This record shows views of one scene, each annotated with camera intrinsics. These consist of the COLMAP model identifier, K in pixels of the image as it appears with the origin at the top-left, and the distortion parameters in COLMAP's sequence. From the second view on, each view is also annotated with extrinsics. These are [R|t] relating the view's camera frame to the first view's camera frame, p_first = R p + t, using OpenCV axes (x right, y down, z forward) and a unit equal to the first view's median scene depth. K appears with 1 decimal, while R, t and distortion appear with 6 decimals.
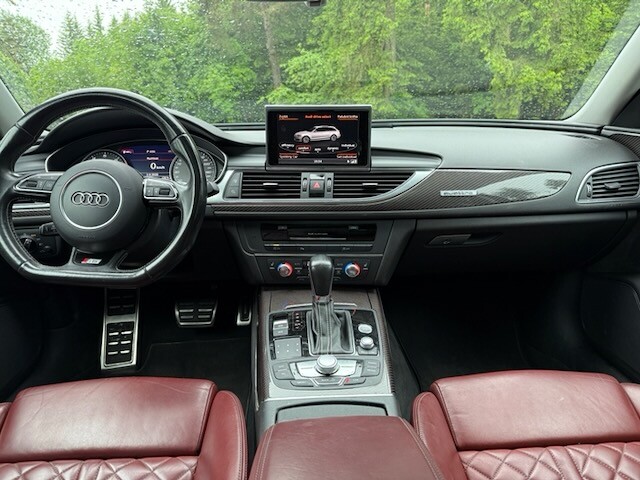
lens RADIAL K [[460.2, 0, 319.5], [0, 460.2, 243.7], [0, 0, 1]] dist [0.000215, -0.009241]
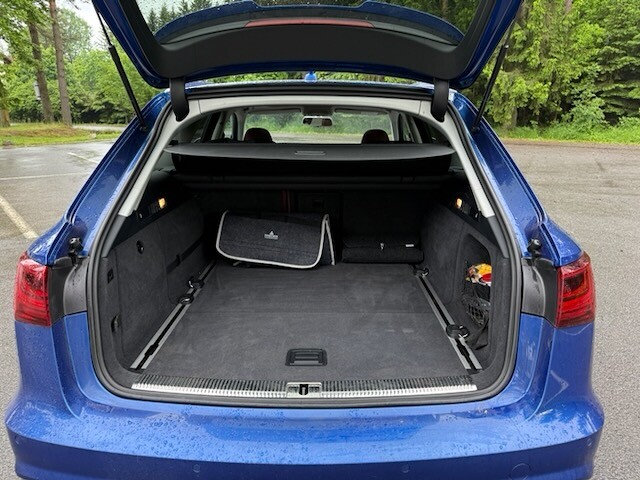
lens RADIAL K [[459.3, 0, 323.6], [0, 459.3, 234.4], [0, 0, 1]] dist [0.000858, -0.009167]
pose [[0.998629, 0.031595, -0.041733, 0.012287], [-0.031619, 0.999500, 0.000077, 0.023320], [0.041715, 0.001243, 0.999129, -0.155047]]
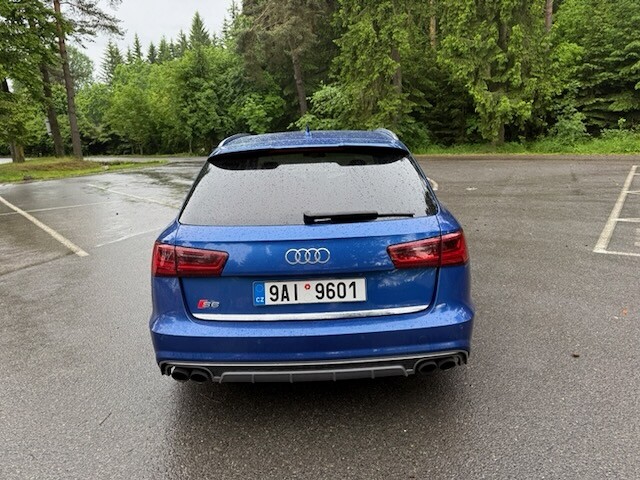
lens RADIAL K [[451.2, 0, 324.2], [0, 451.2, 240.4], [0, 0, 1]] dist [0.035833, -0.042534]
pose [[0.998914, -0.010099, -0.045482, 0.013846], [0.008741, 0.999513, -0.029948, 0.029846], [0.045762, 0.029517, 0.998516, -0.200903]]
